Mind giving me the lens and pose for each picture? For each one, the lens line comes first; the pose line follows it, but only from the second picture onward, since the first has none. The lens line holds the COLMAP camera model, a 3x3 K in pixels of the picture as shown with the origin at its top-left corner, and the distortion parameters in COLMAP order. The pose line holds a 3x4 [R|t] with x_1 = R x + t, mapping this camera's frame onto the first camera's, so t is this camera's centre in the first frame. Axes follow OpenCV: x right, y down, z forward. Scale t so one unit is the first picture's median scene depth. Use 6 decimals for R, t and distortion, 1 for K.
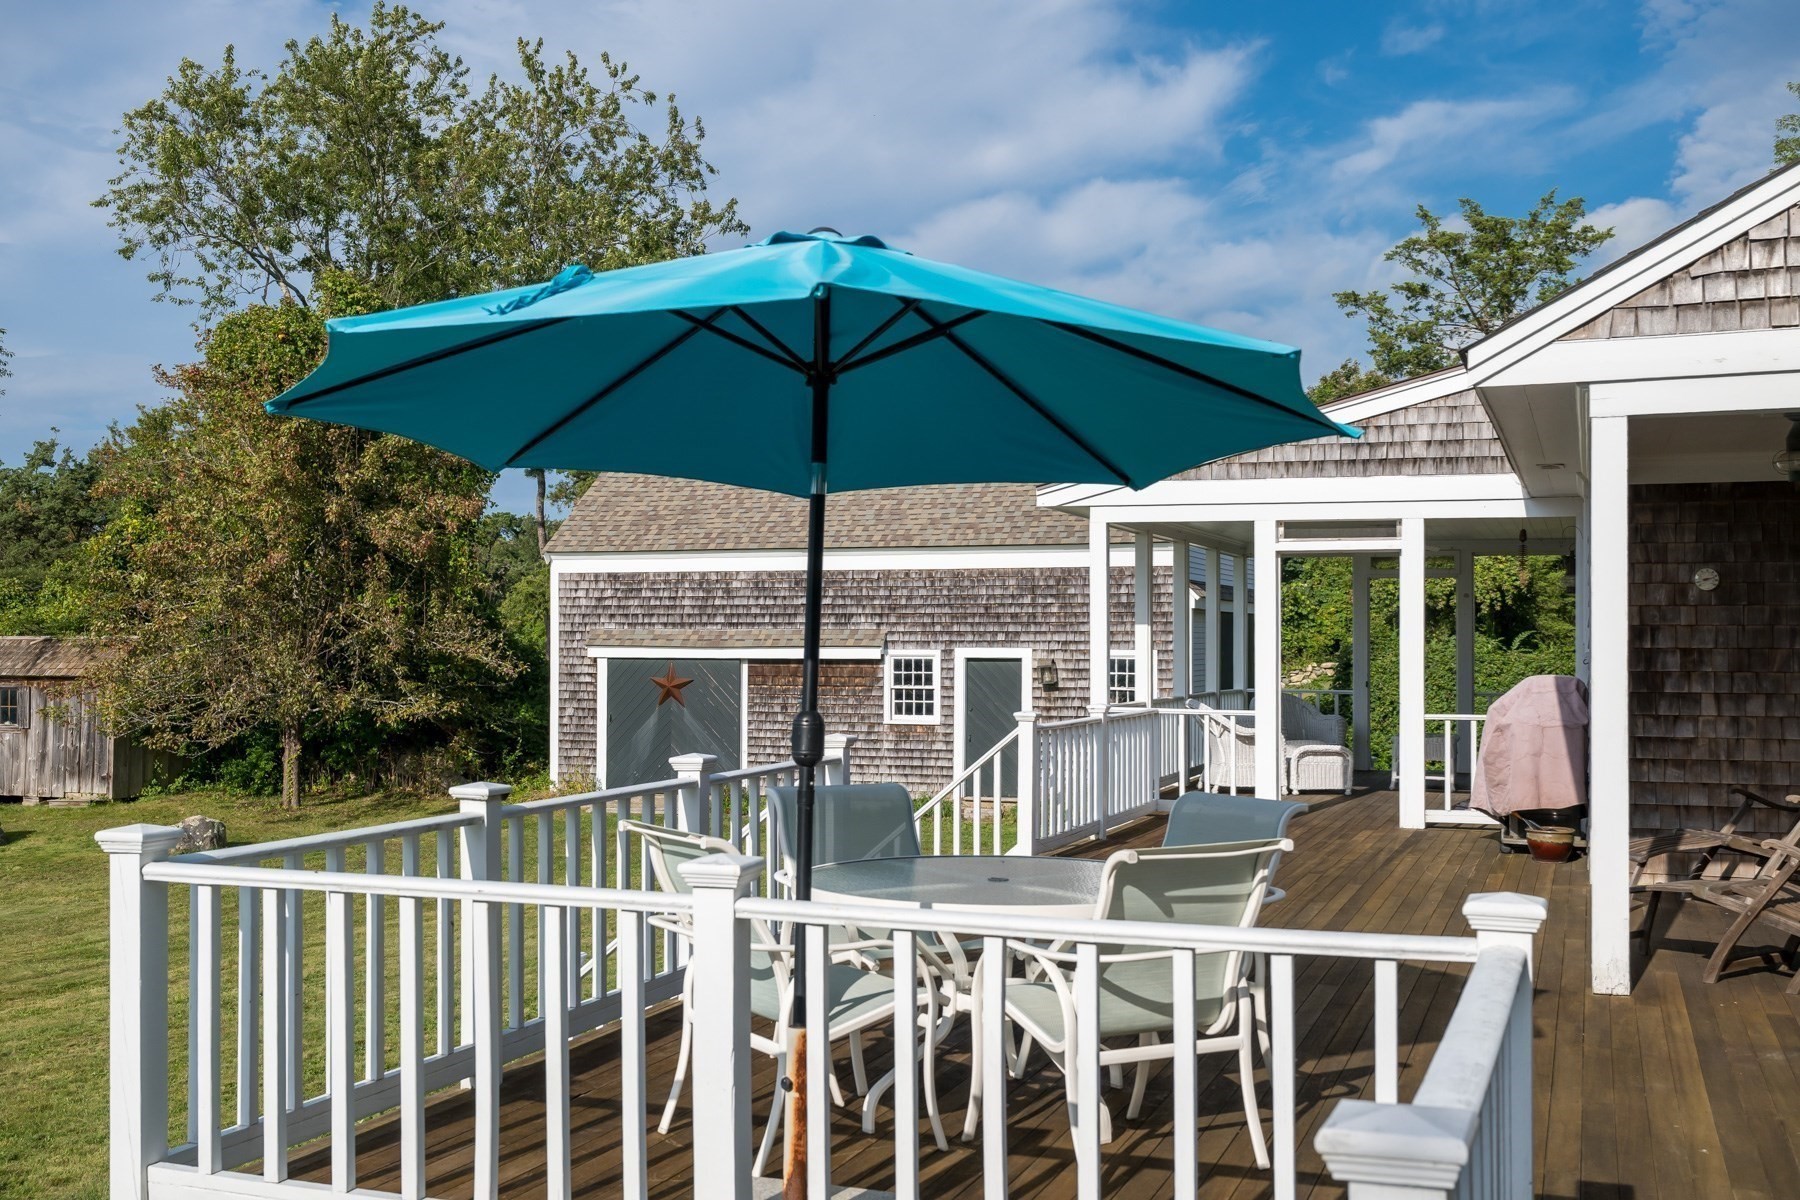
lens RADIAL K [[1890.4, 0, 900.0], [0, 1890.4, 600.0], [0, 0, 1]] dist [-0.007589, -0.006033]
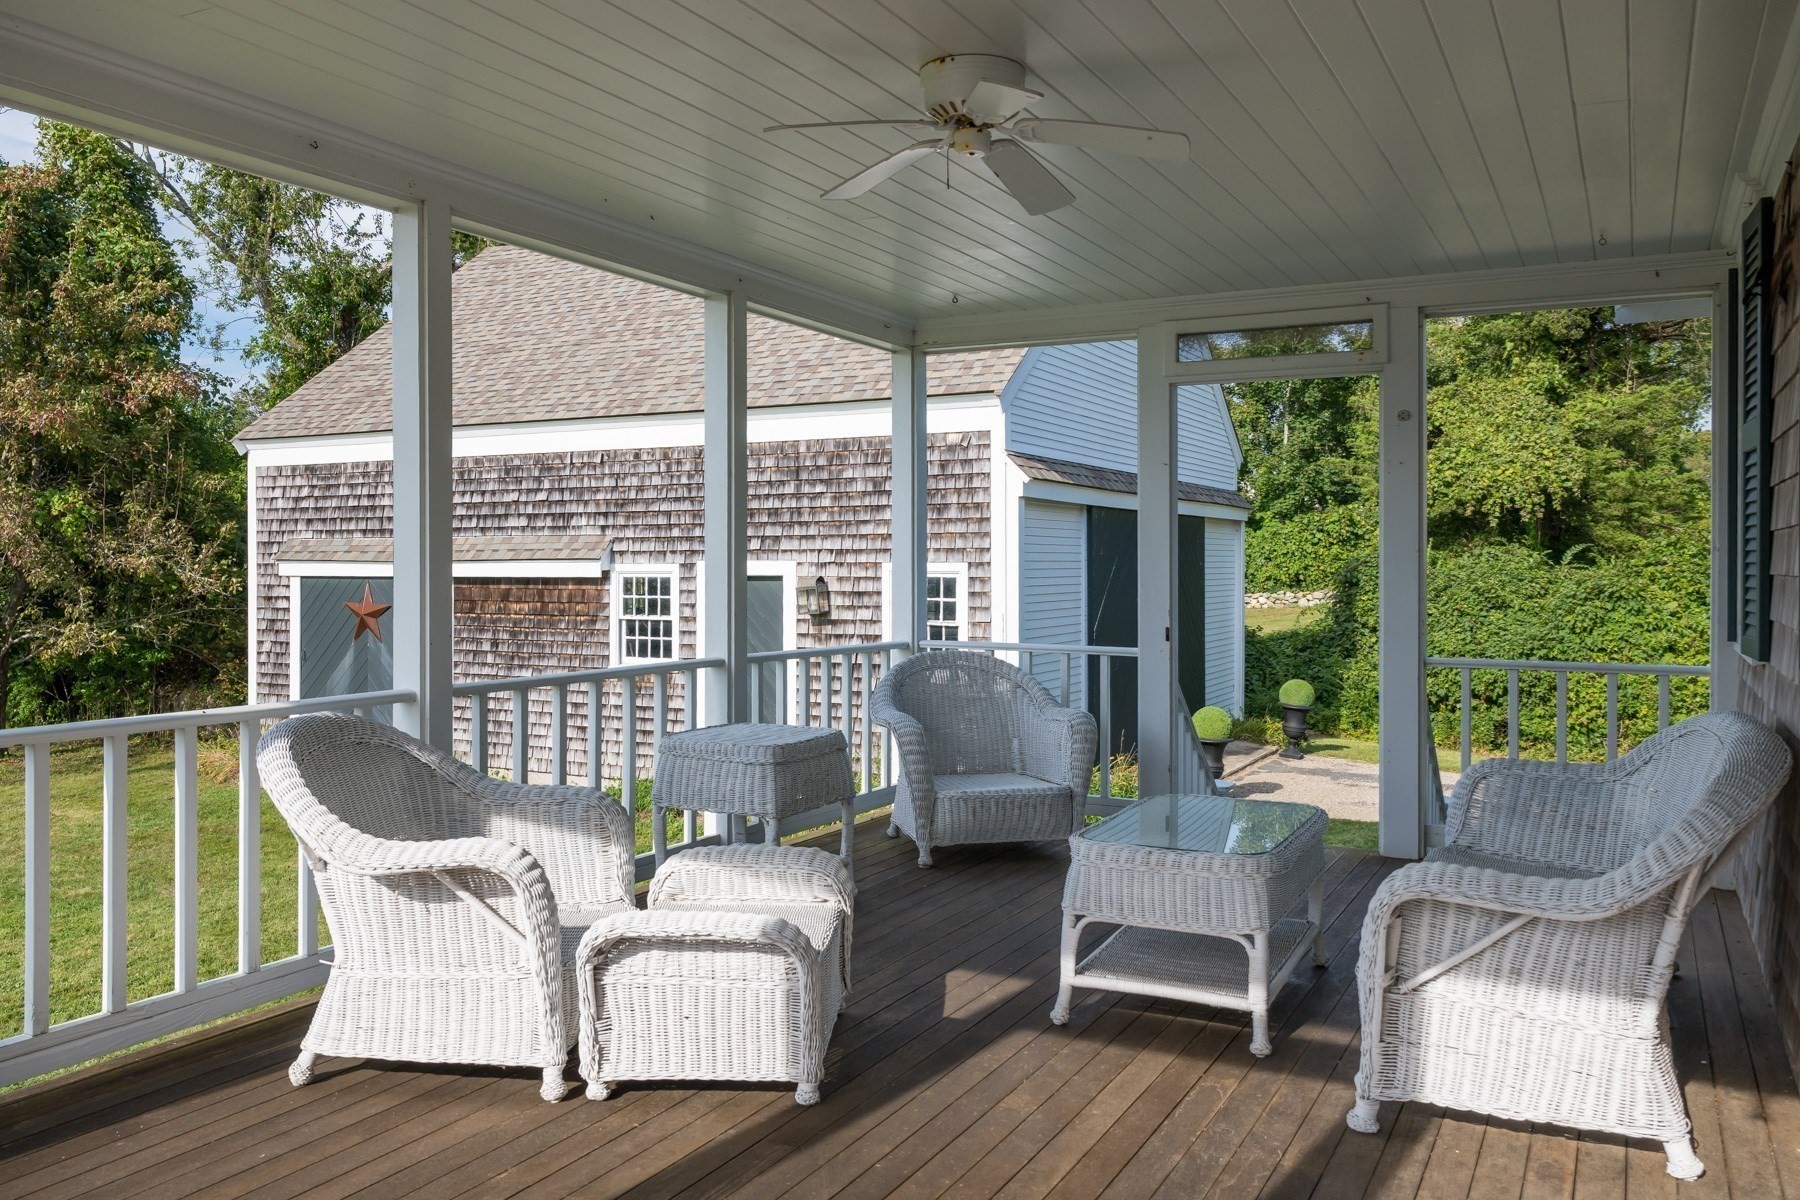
lens RADIAL K [[1397.7, 0, 909.6], [0, 1397.7, 558.8], [0, 0, 1]] dist [-0.004884, -0.000058]
pose [[0.991431, -0.003485, -0.130582, 0.171309], [0.005738, 0.999841, 0.016879, 0.016464], [0.130503, -0.017484, 0.991294, 0.506608]]
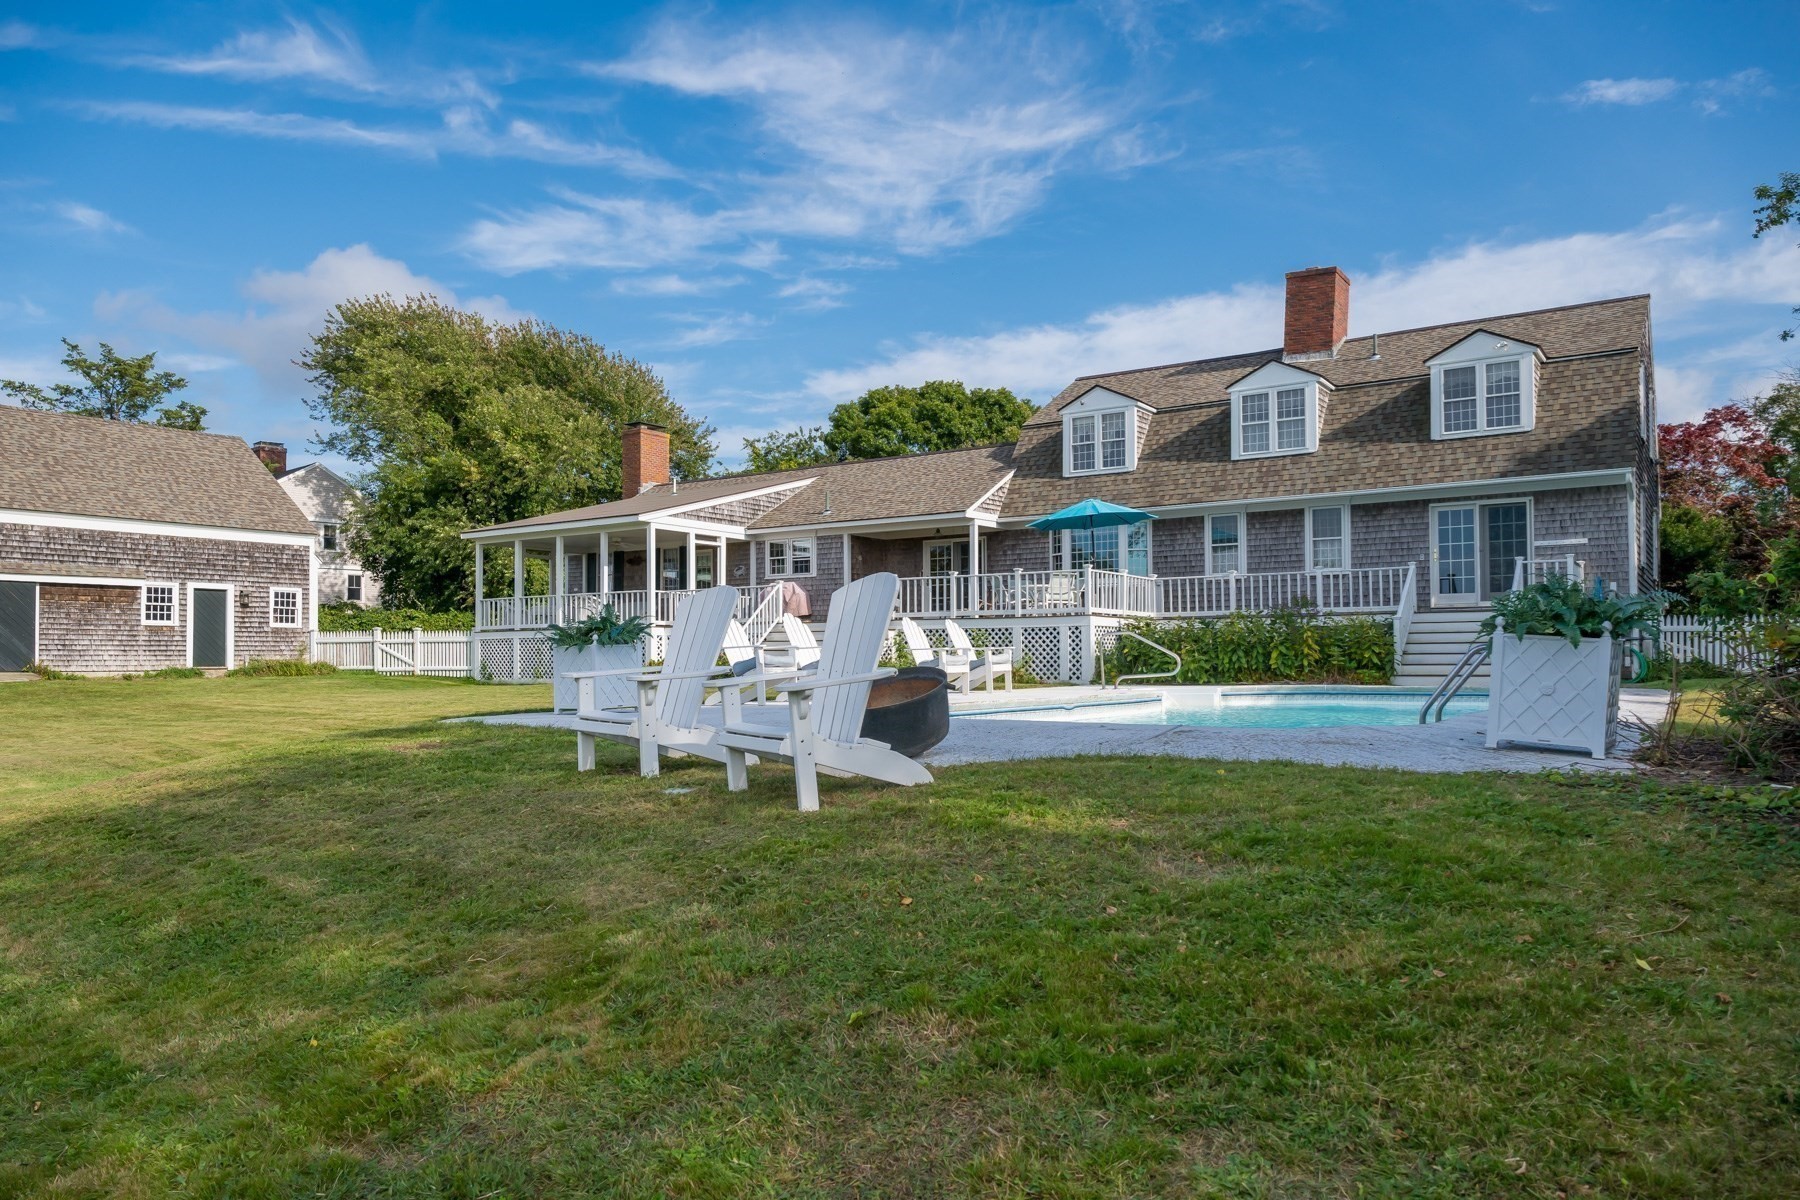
lens RADIAL K [[1215.7, 0, 902.9], [0, 1215.7, 622.0], [0, 0, 1]] dist [-0.000576, 0.001422]
pose [[0.239804, 0.025929, 0.970475, -0.903017], [-0.013170, 0.999638, -0.023454, 0.079923], [-0.970732, -0.007157, 0.240059, 0.085311]]
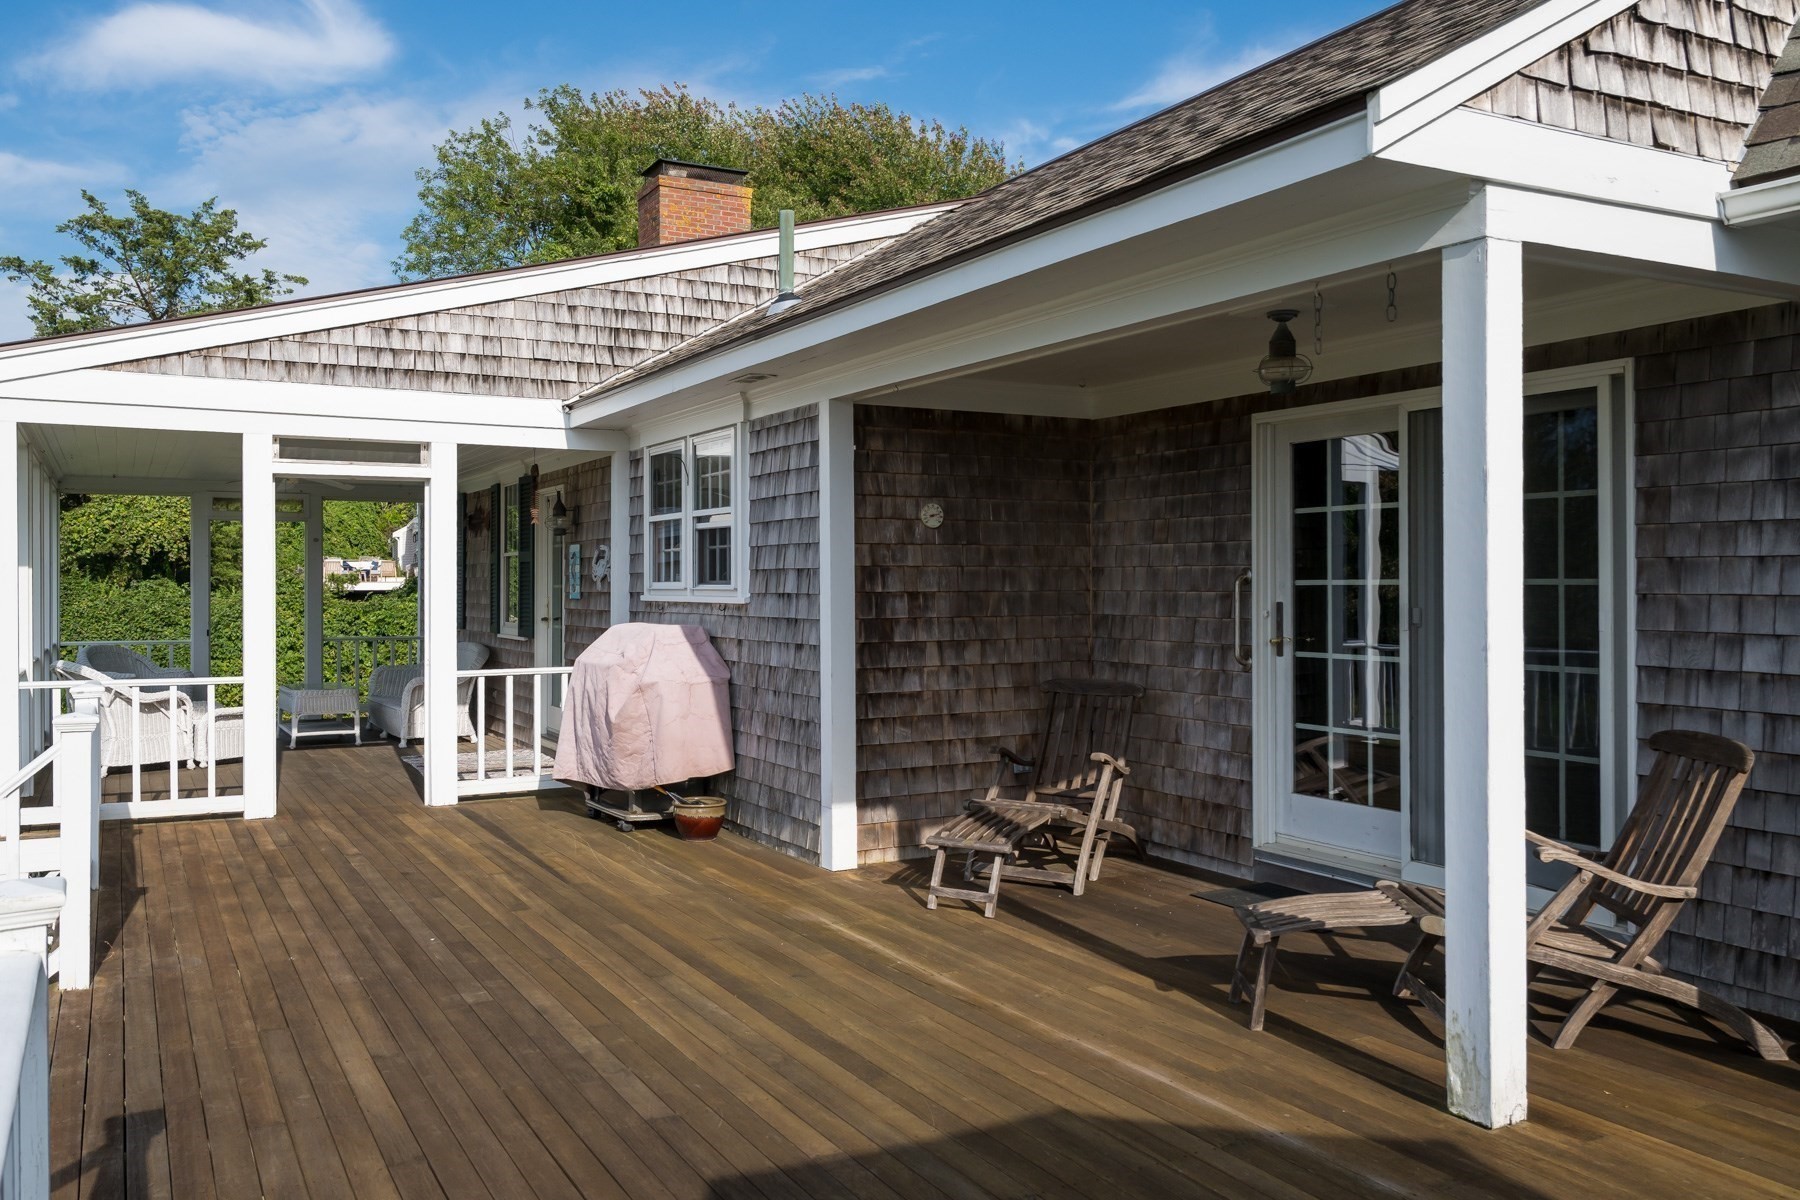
lens RADIAL K [[1375.8, 0, 836.6], [0, 1375.8, 579.2], [0, 0, 1]] dist [-0.003147, -0.000888]
pose [[0.673260, -0.002906, 0.739400, -0.035471], [-0.010079, 0.999863, 0.013108, 0.004435], [-0.739337, -0.016277, 0.673139, 0.230345]]
